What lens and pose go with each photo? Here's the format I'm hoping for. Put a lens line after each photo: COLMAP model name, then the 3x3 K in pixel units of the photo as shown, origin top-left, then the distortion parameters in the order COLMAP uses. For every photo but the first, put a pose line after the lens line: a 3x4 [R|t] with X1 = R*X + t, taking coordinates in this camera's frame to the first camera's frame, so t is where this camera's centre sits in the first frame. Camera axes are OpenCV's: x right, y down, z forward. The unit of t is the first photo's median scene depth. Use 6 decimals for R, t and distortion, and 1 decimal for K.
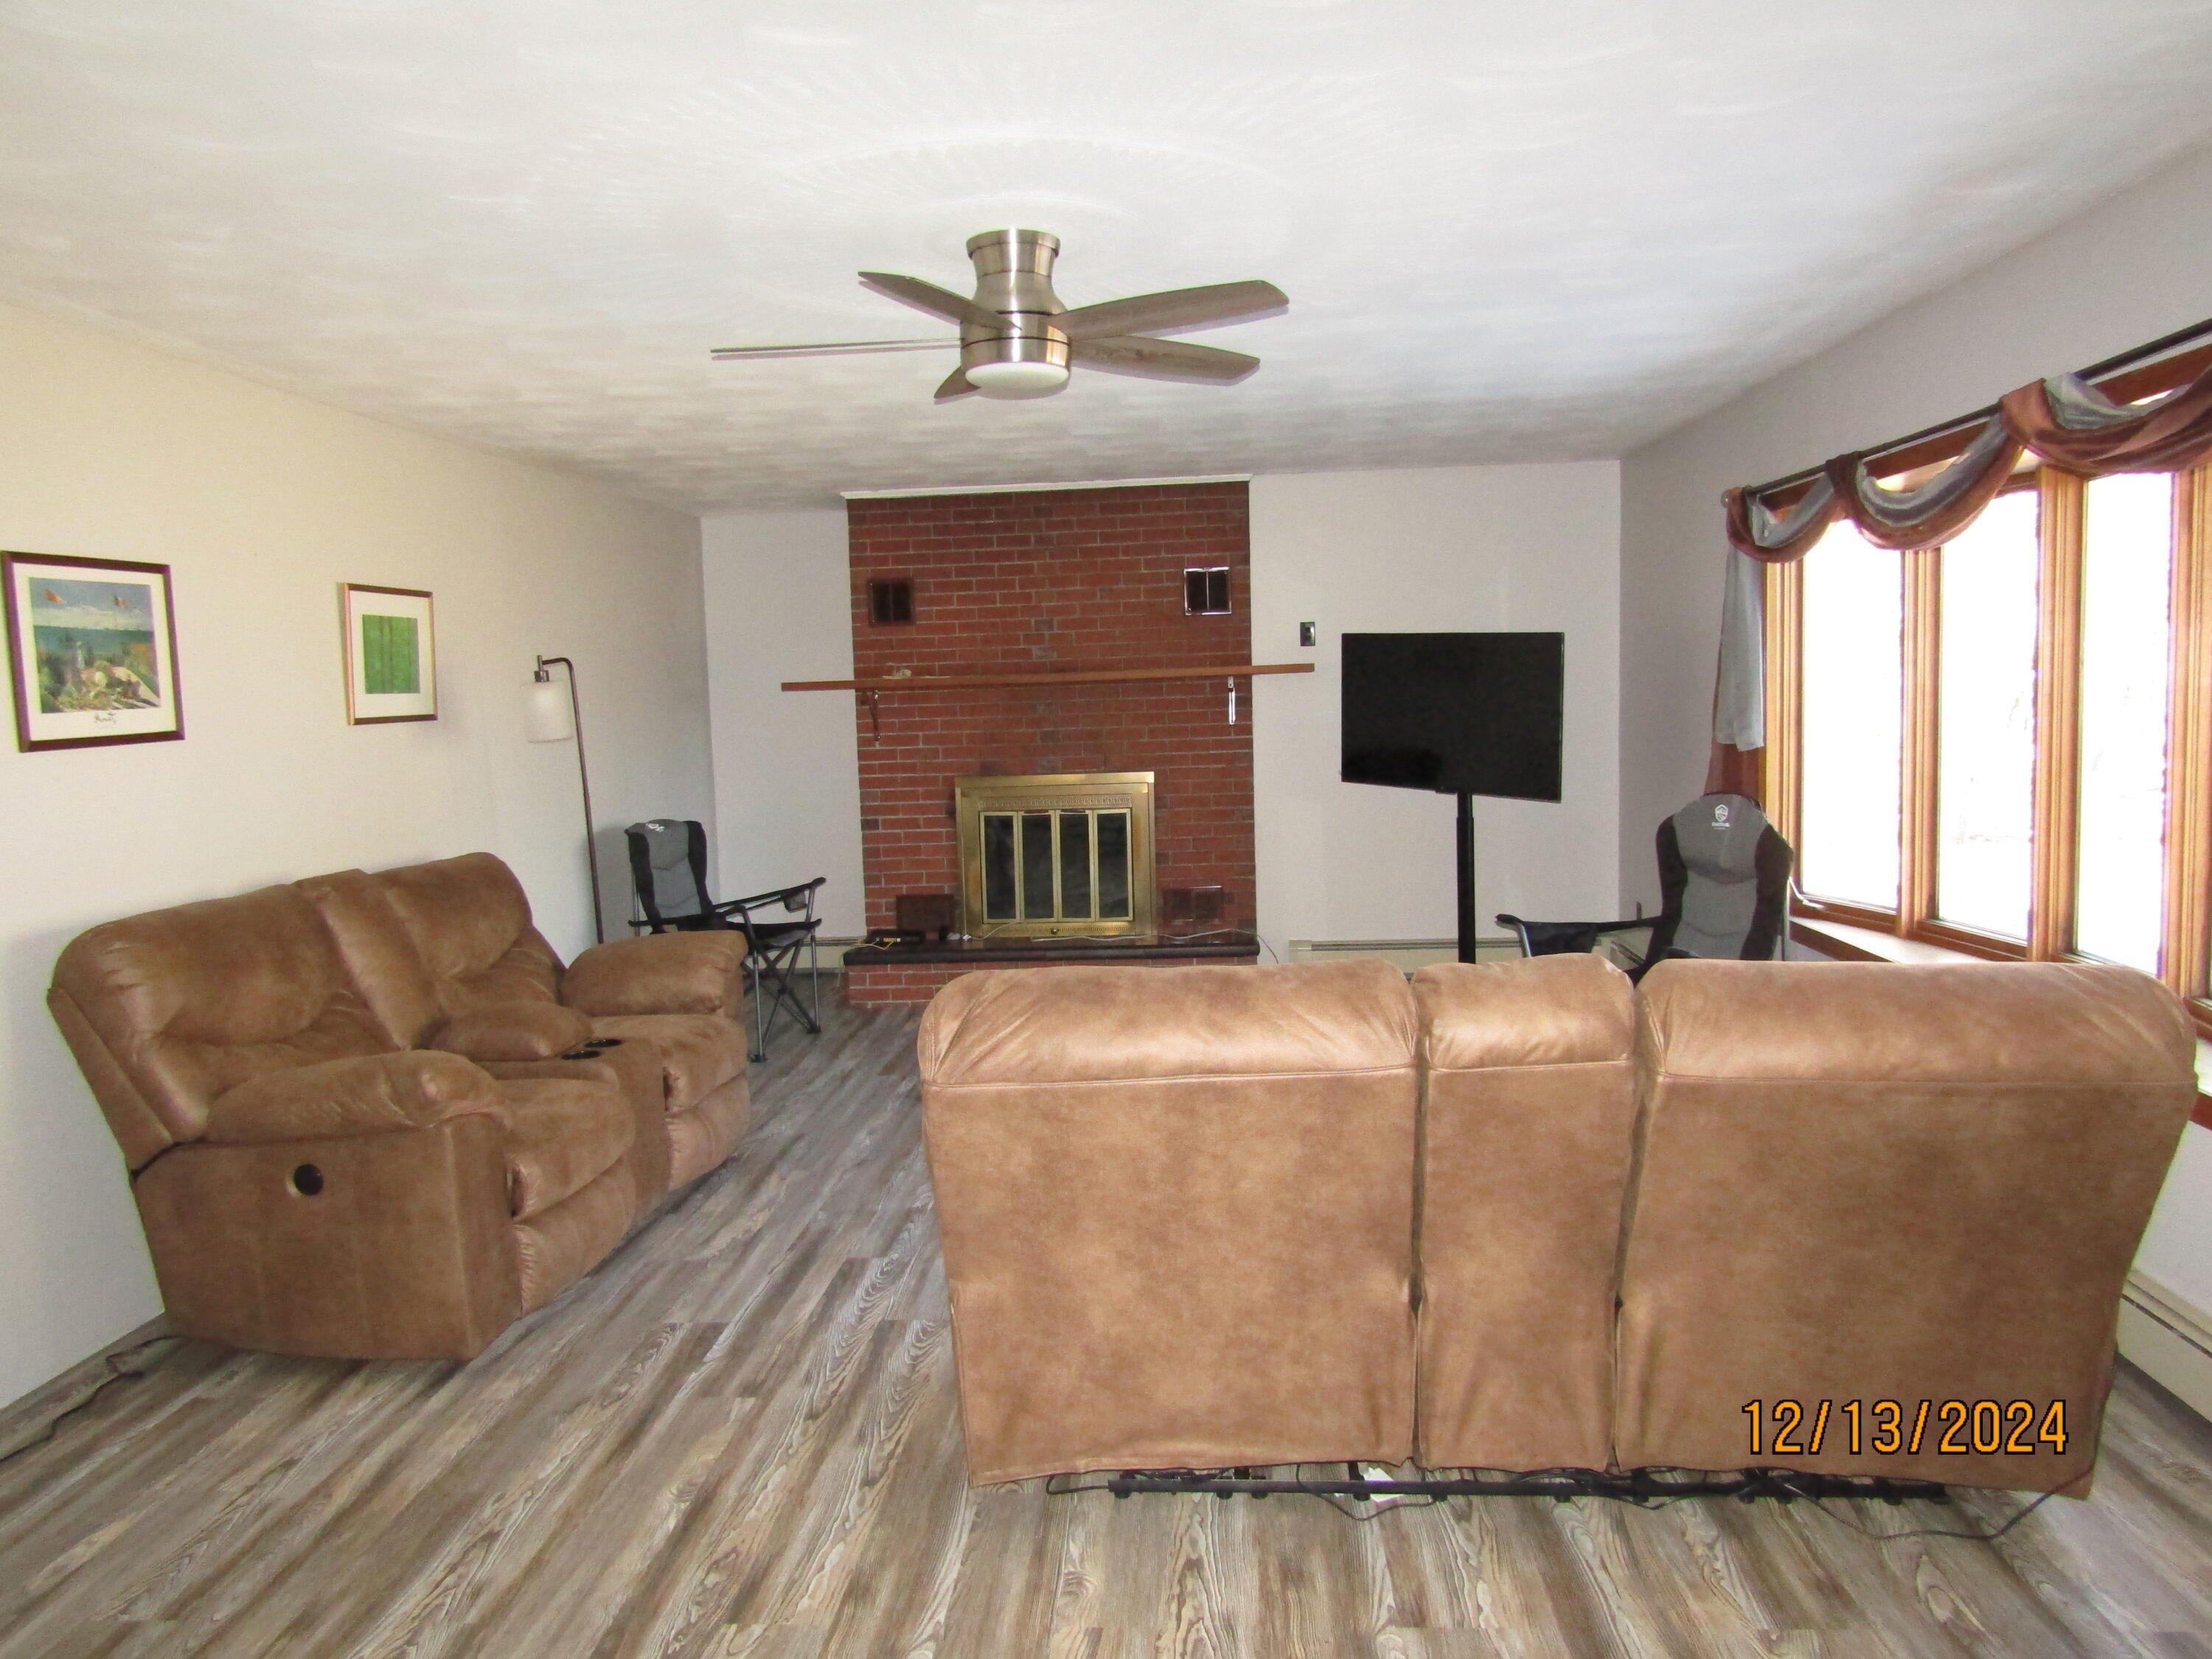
lens RADIAL K [[1574.3, 0, 1120.0], [0, 1574.3, 830.0], [0, 0, 1]] dist [0.005573, -0.009285]
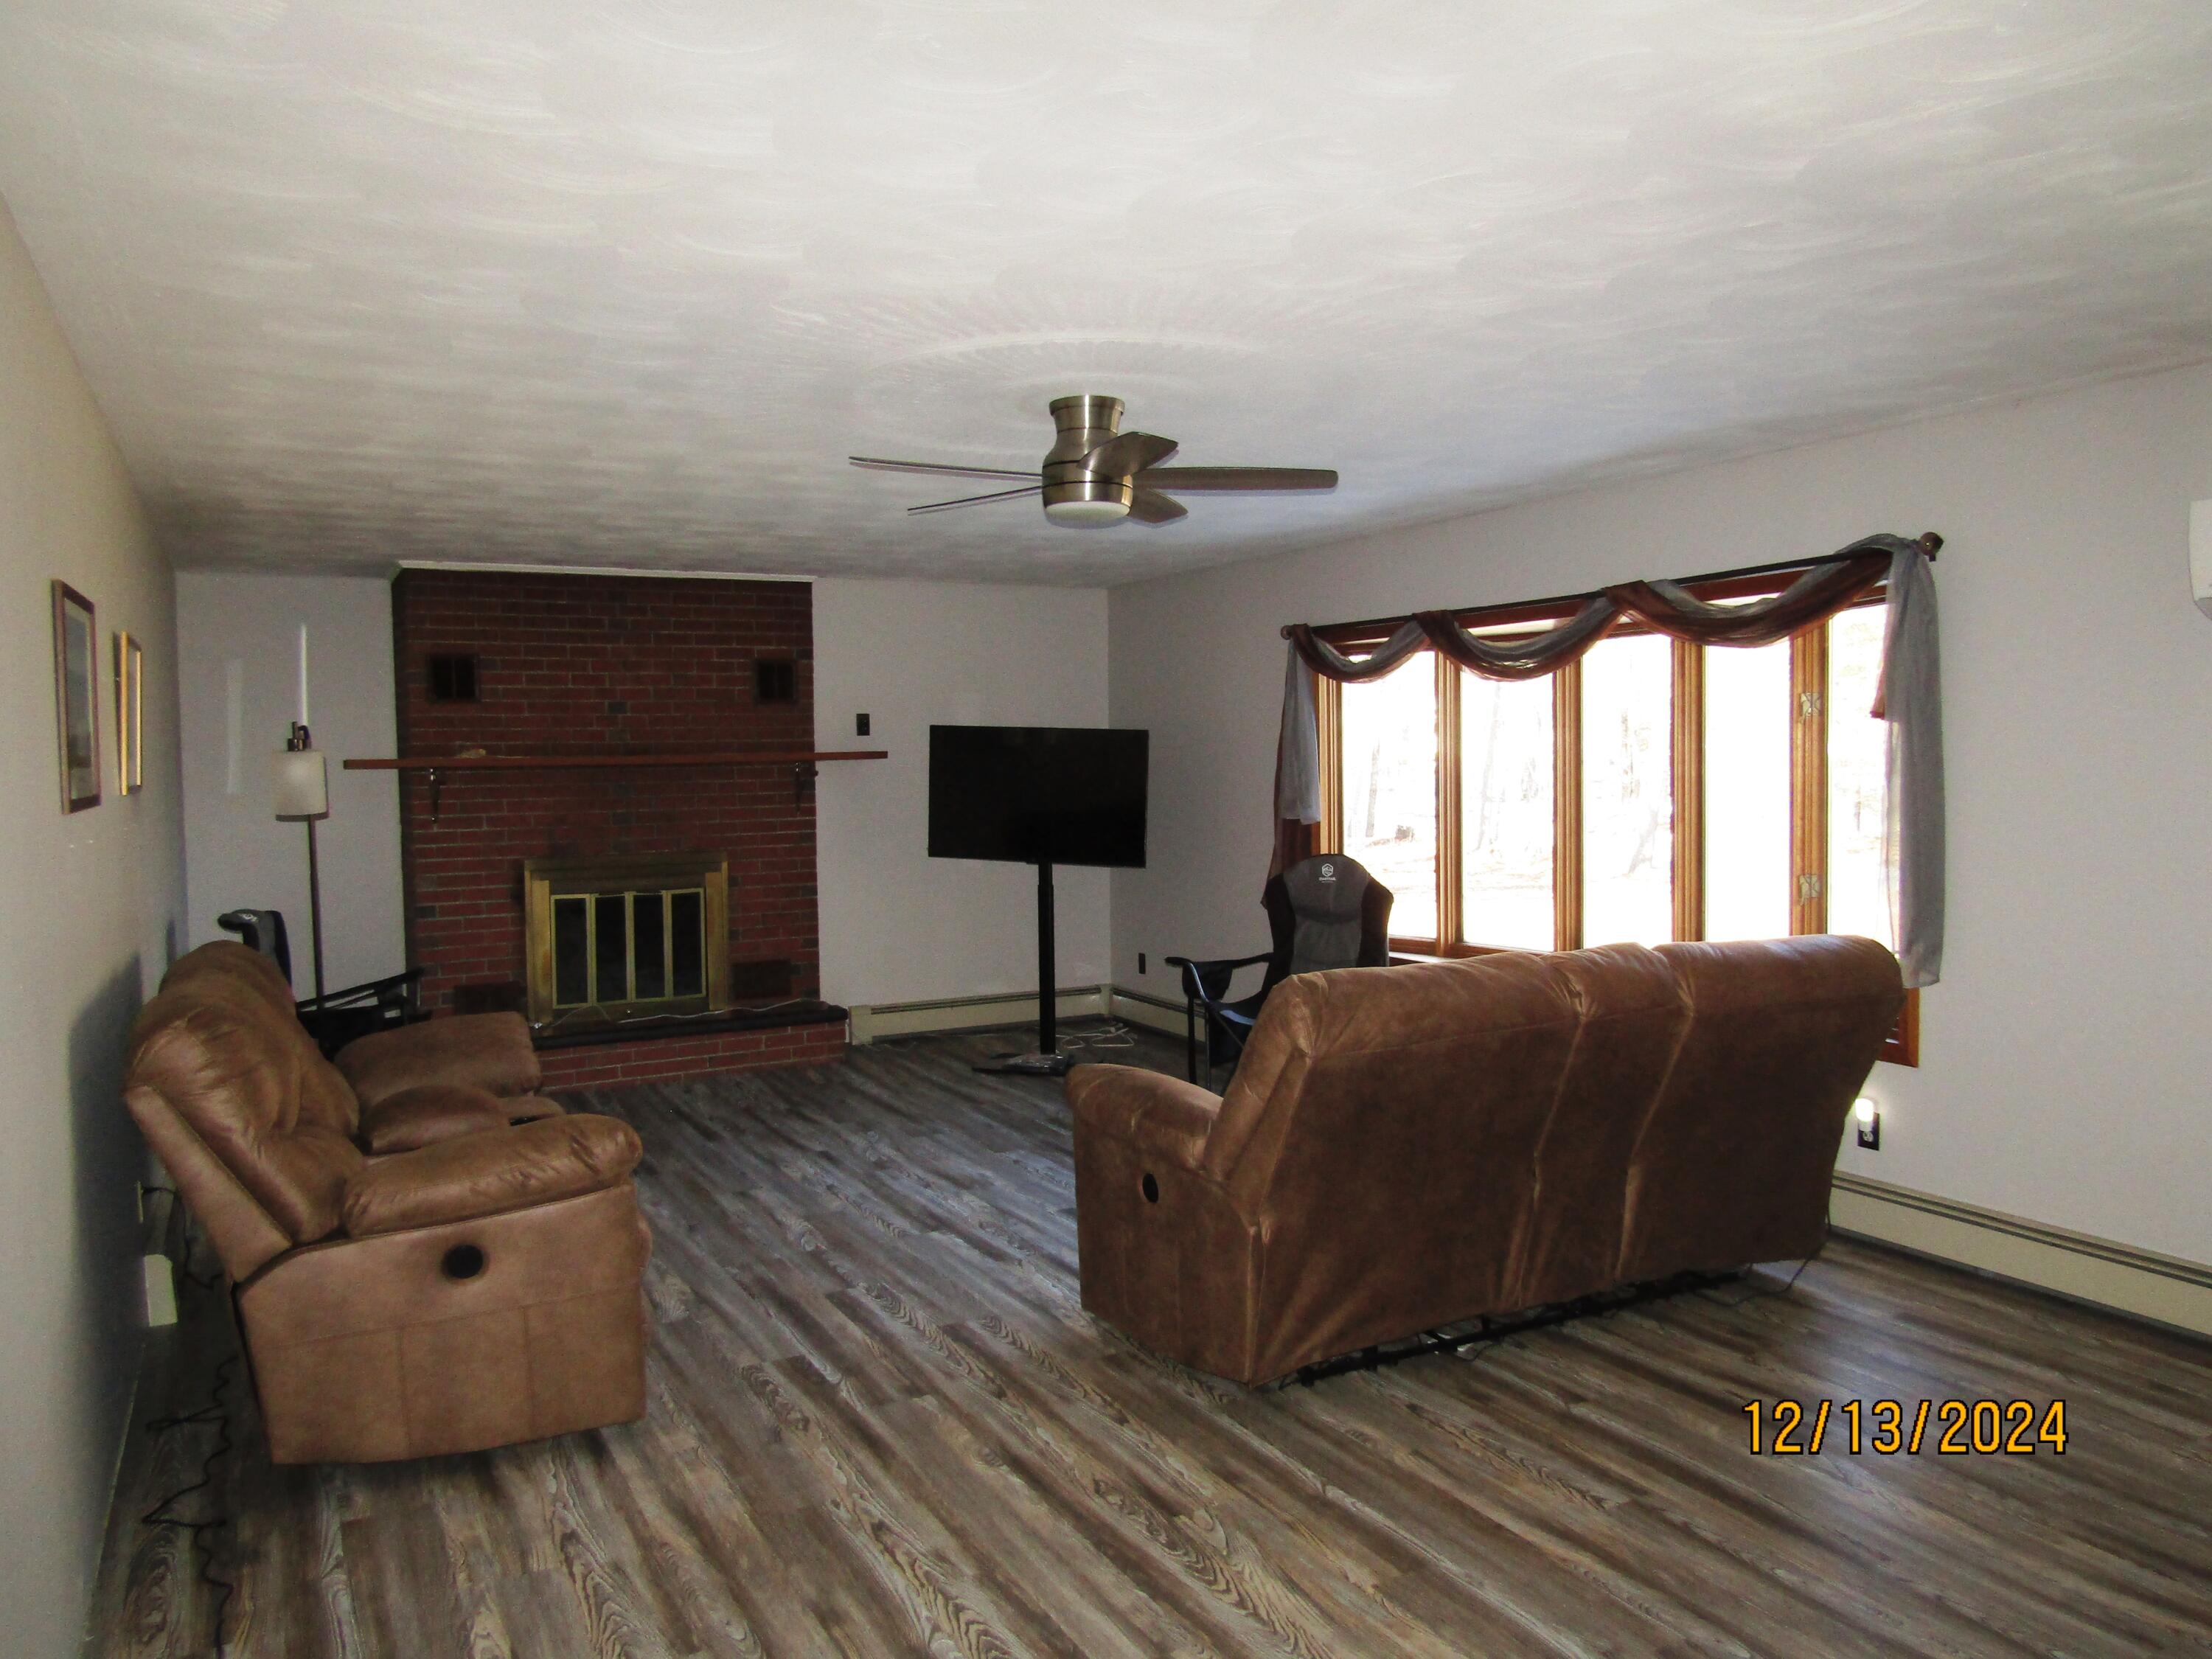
lens RADIAL K [[1574.3, 0, 1106.7], [0, 1574.3, 819.9], [0, 0, 1]] dist [0.005573, -0.009285]
pose [[0.849165, -0.001066, 0.528126, -0.600218], [0.036773, 0.997690, -0.057112, 0.020352], [-0.526846, 0.067918, 0.847243, -0.028756]]
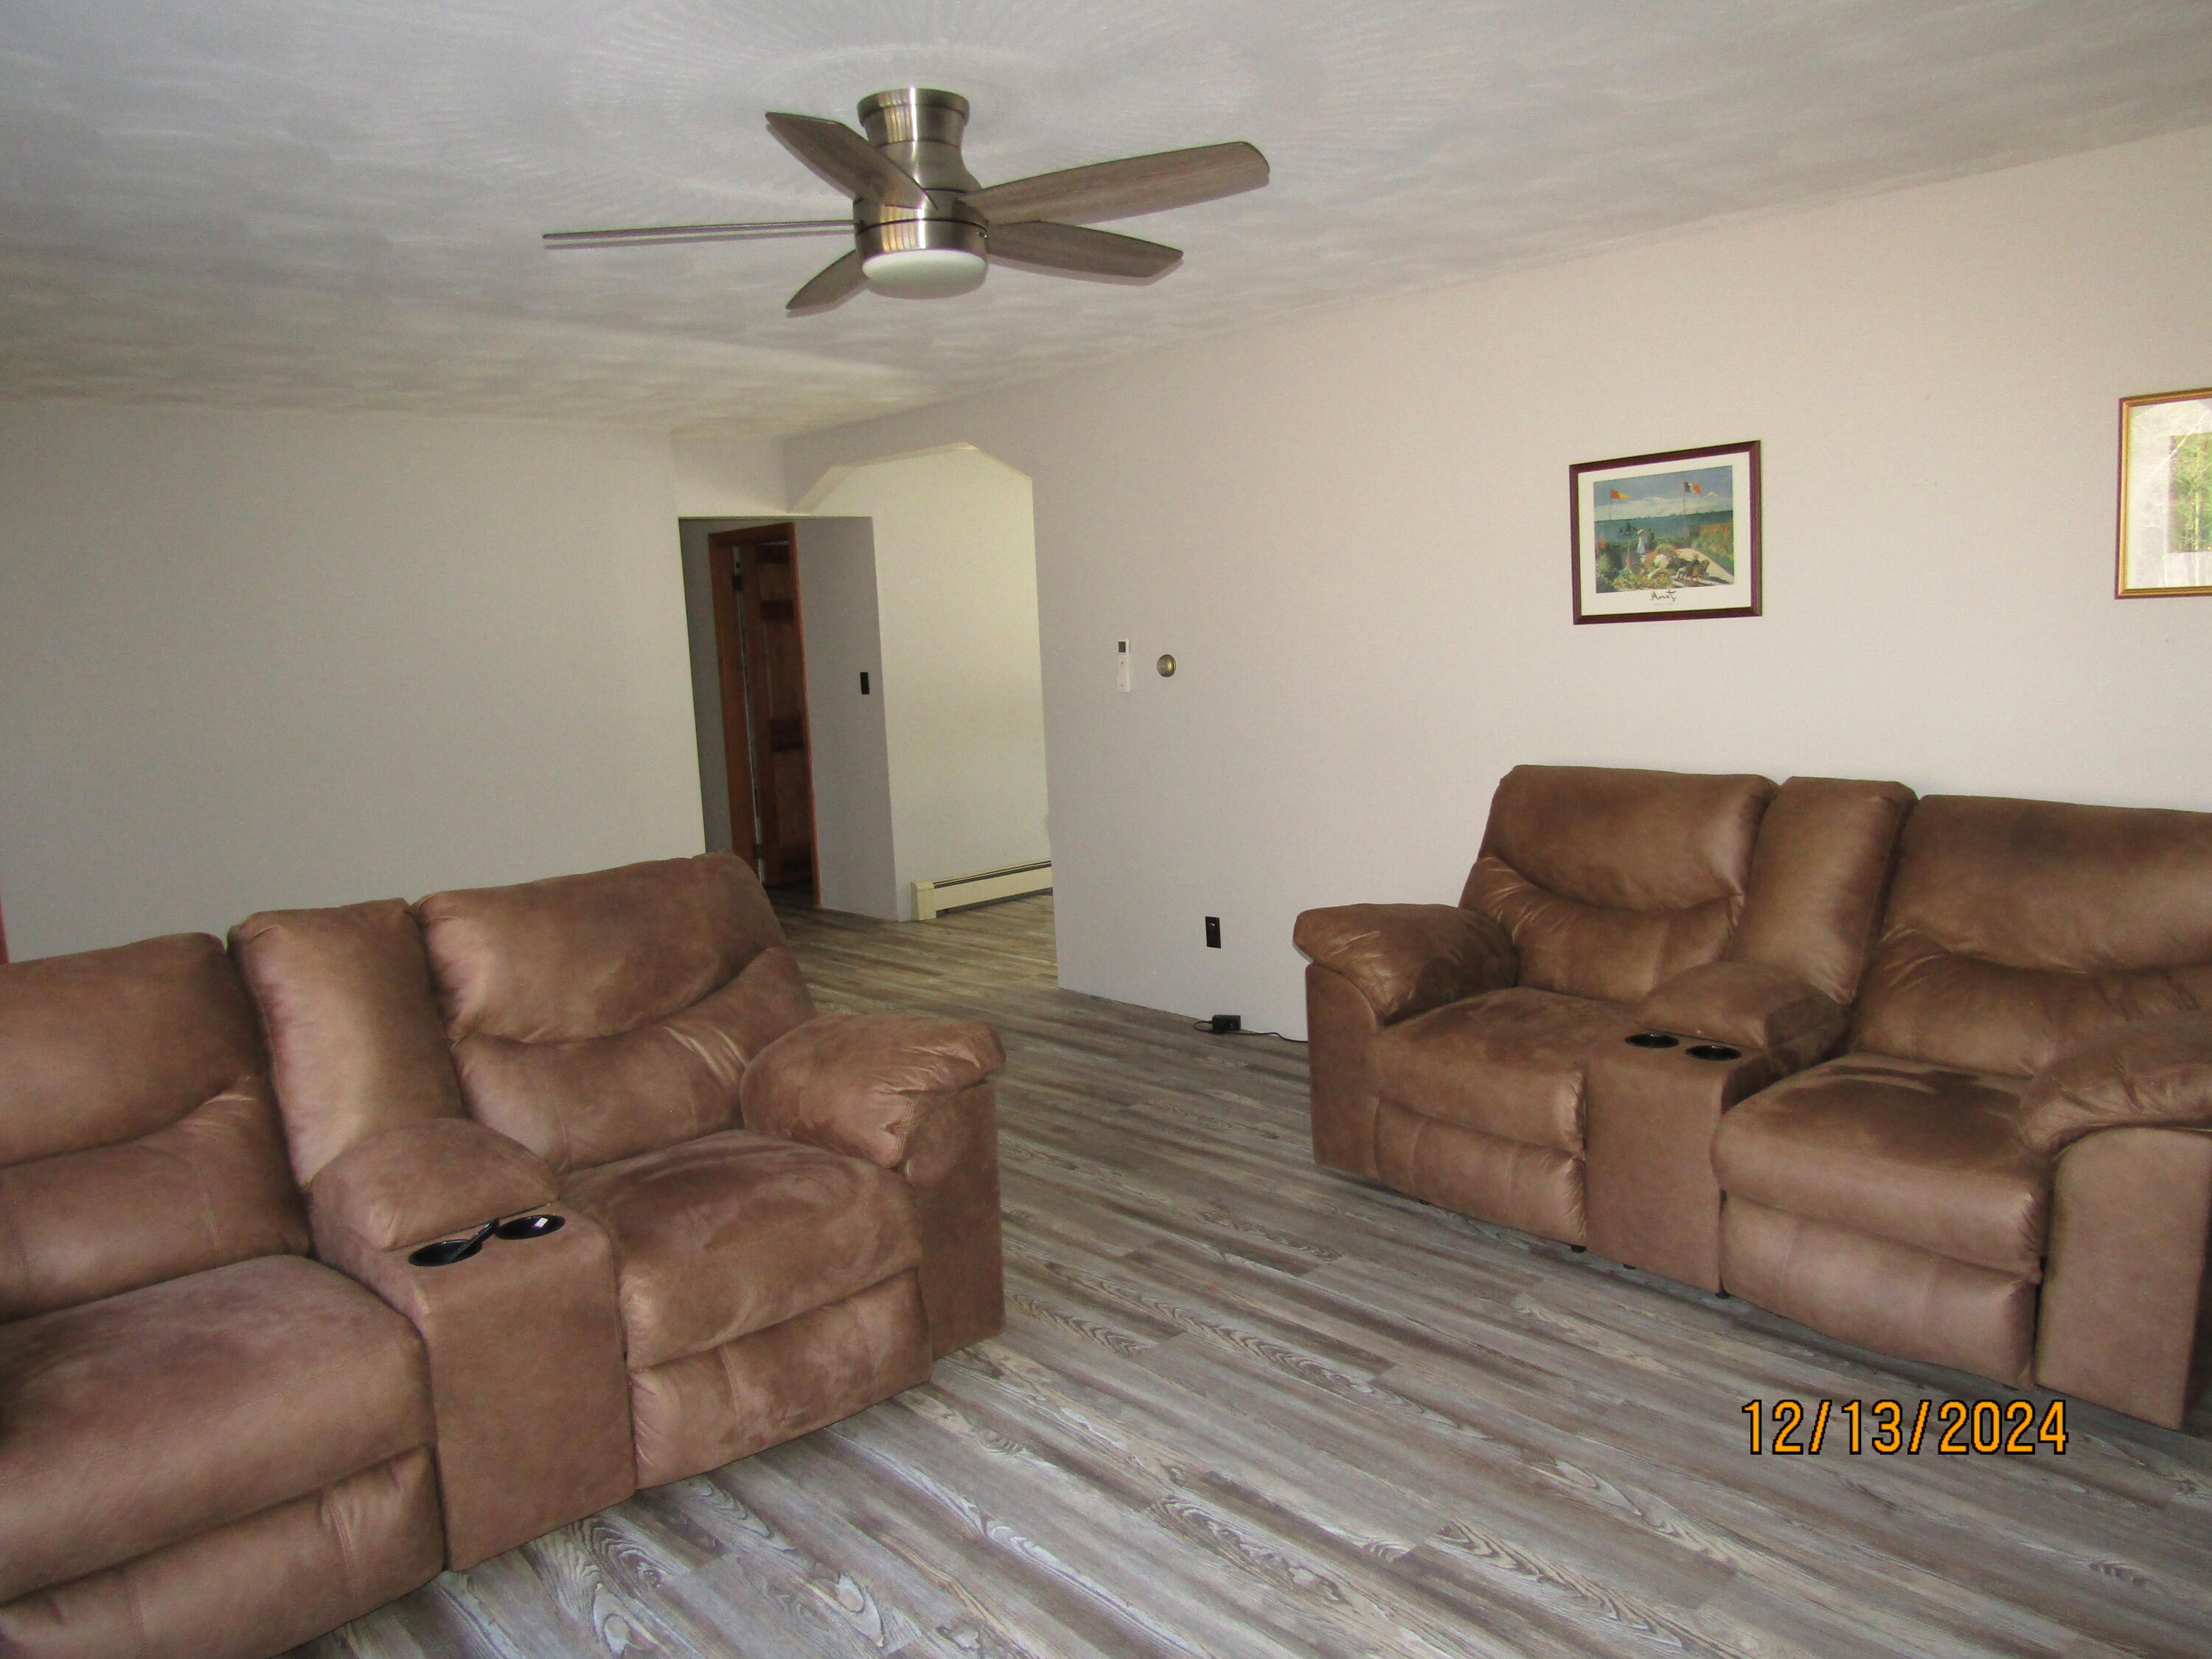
lens RADIAL K [[1574.3, 0, 1111.0], [0, 1574.3, 822.1], [0, 0, 1]] dist [0.005573, -0.009285]
pose [[-0.686841, 0.163697, -0.708133, 0.434805], [0.005347, 0.975418, 0.220299, -0.157089], [0.726788, 0.147524, -0.670832, 1.434686]]
